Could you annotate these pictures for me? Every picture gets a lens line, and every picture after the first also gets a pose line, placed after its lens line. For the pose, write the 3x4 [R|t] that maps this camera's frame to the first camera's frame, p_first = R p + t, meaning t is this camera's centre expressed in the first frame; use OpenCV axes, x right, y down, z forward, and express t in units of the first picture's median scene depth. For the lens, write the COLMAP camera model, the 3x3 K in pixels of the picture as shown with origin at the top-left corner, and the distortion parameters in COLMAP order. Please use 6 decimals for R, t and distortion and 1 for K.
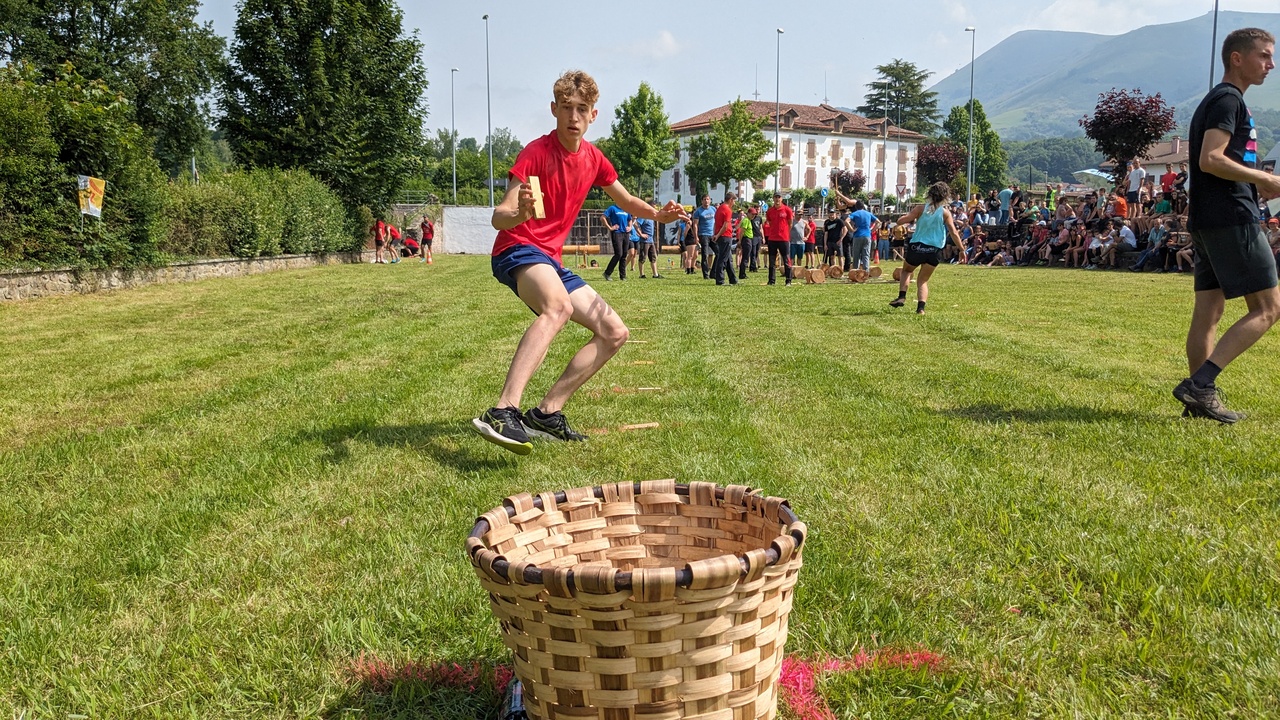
lens RADIAL K [[1010.0, 0, 653.6], [0, 1010.0, 376.6], [0, 0, 1]] dist [0.052047, -0.094435]
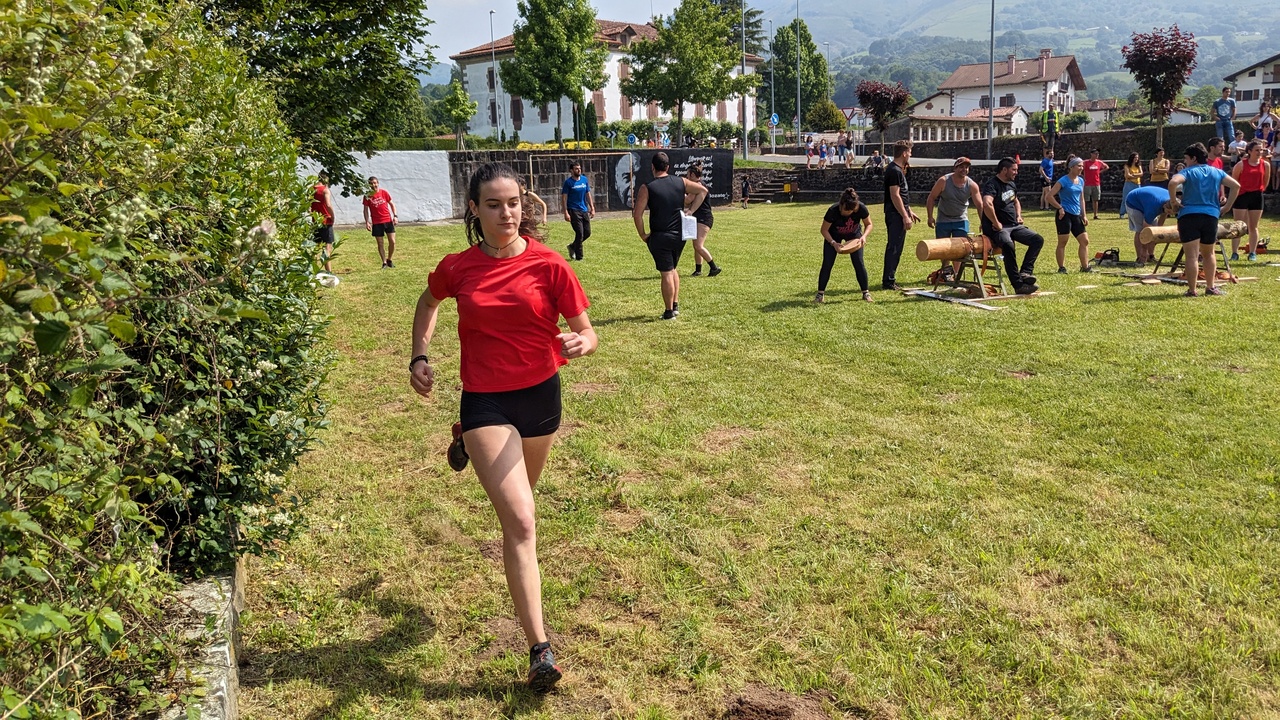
lens RADIAL K [[1010.0, 0, 669.2], [0, 1010.0, 368.3], [0, 0, 1]] dist [0.052047, -0.094435]
pose [[0.965025, -0.084696, 0.248100, -0.130916], [0.071635, 0.995550, 0.061221, -0.051078], [-0.252182, -0.041307, 0.966798, 0.295788]]
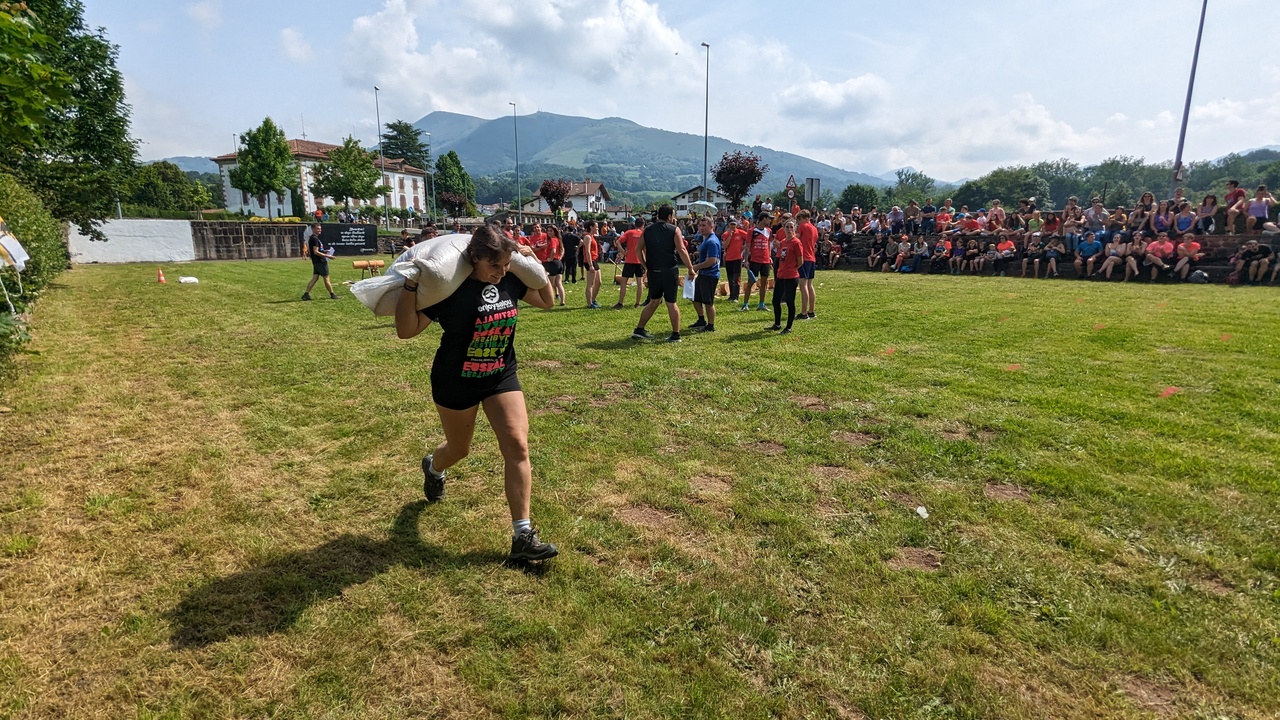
lens RADIAL K [[603.2, 0, 640.4], [0, 603.2, 354.2], [0, 0, 1]] dist [-0.007480, 0.001335]
pose [[0.797996, -0.123610, 0.589850, -0.108144], [0.089846, 0.992203, 0.086377, -0.028023], [-0.595928, -0.015933, 0.802880, 0.145495]]
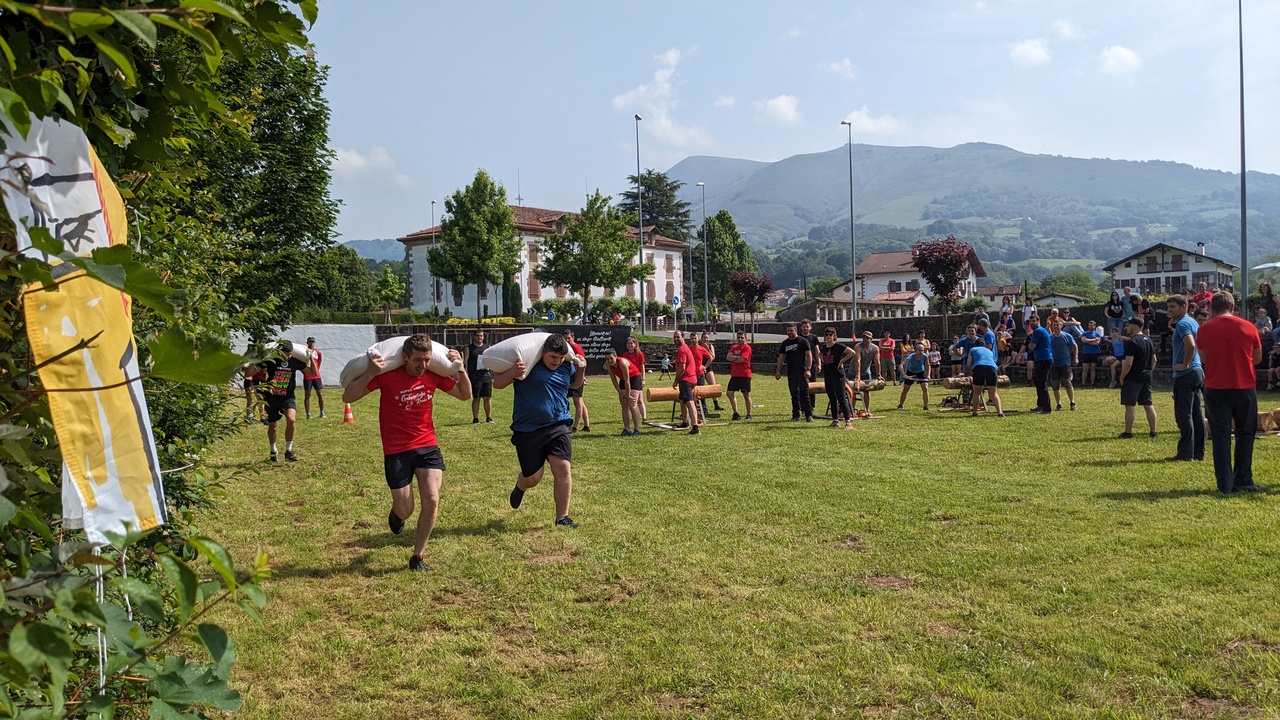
lens RADIAL K [[1010.0, 0, 671.3], [0, 1010.0, 355.8], [0, 0, 1]] dist [0.052047, -0.094435]
pose [[0.950744, -0.028624, 0.308653, -0.119027], [0.067724, 0.990853, -0.116721, -0.036413], [-0.302488, 0.131876, 0.943986, 0.202965]]
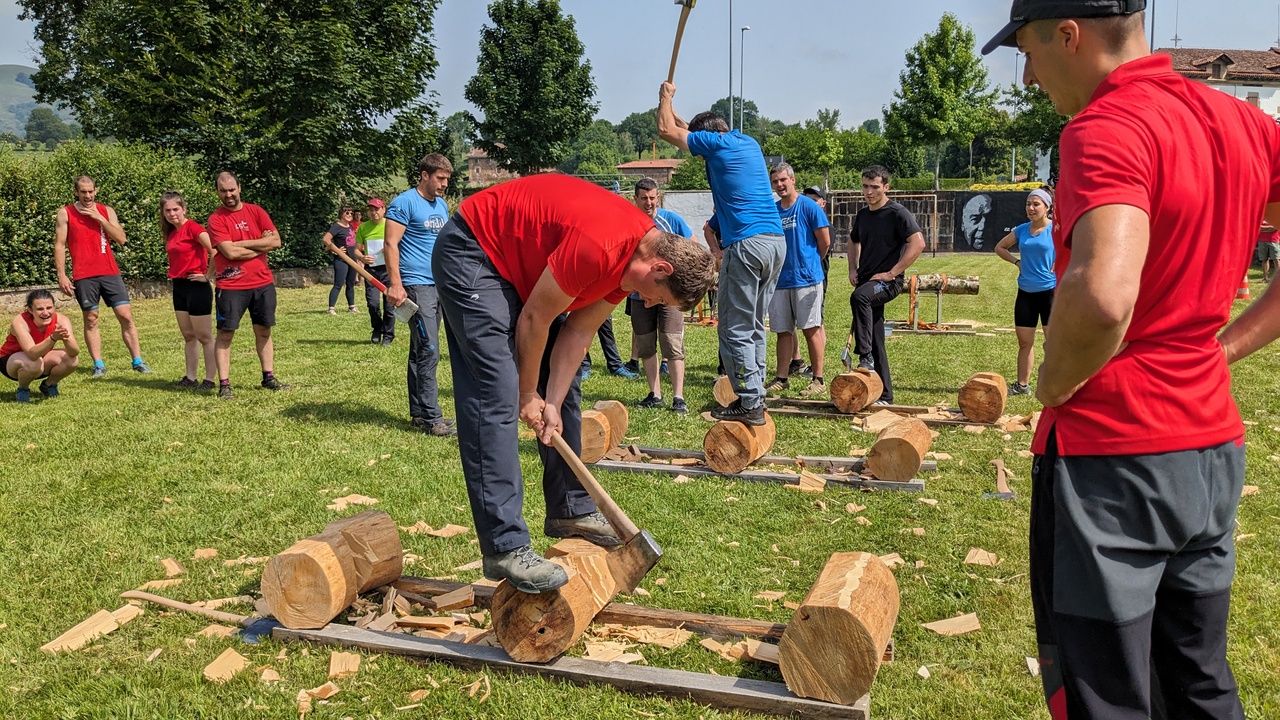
lens RADIAL K [[1010.0, 0, 653.6], [0, 1010.0, 338.1], [0, 0, 1]] dist [0.052047, -0.094435]
pose [[0.921653, 0.035702, -0.386368, 0.084484], [-0.043856, 0.998962, -0.012308, -0.042026], [0.385528, 0.028288, 0.922262, 0.258951]]
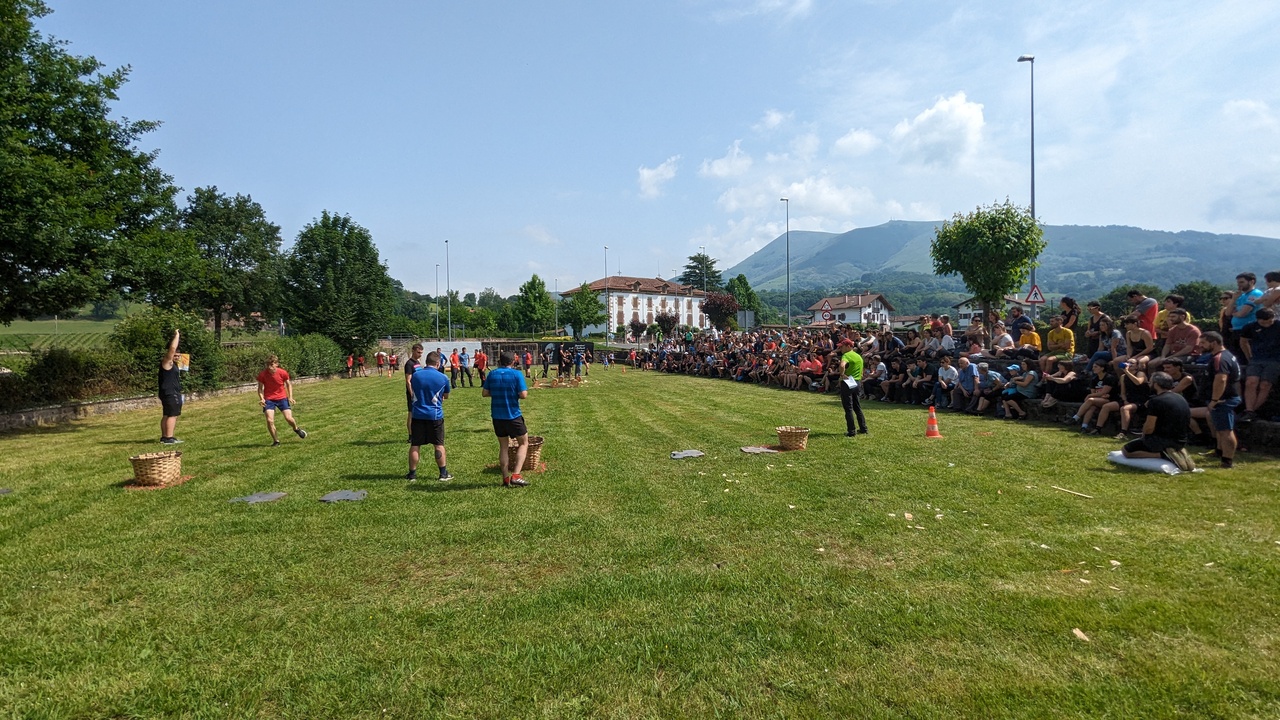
lens RADIAL K [[603.2, 0, 638.1], [0, 603.2, 362.0], [0, 0, 1]] dist [-0.007480, 0.001335]
pose [[0.996157, -0.017077, 0.085905, 0.081699], [0.026677, 0.993365, -0.111869, 0.001077], [-0.083424, 0.113731, 0.990003, -0.099233]]
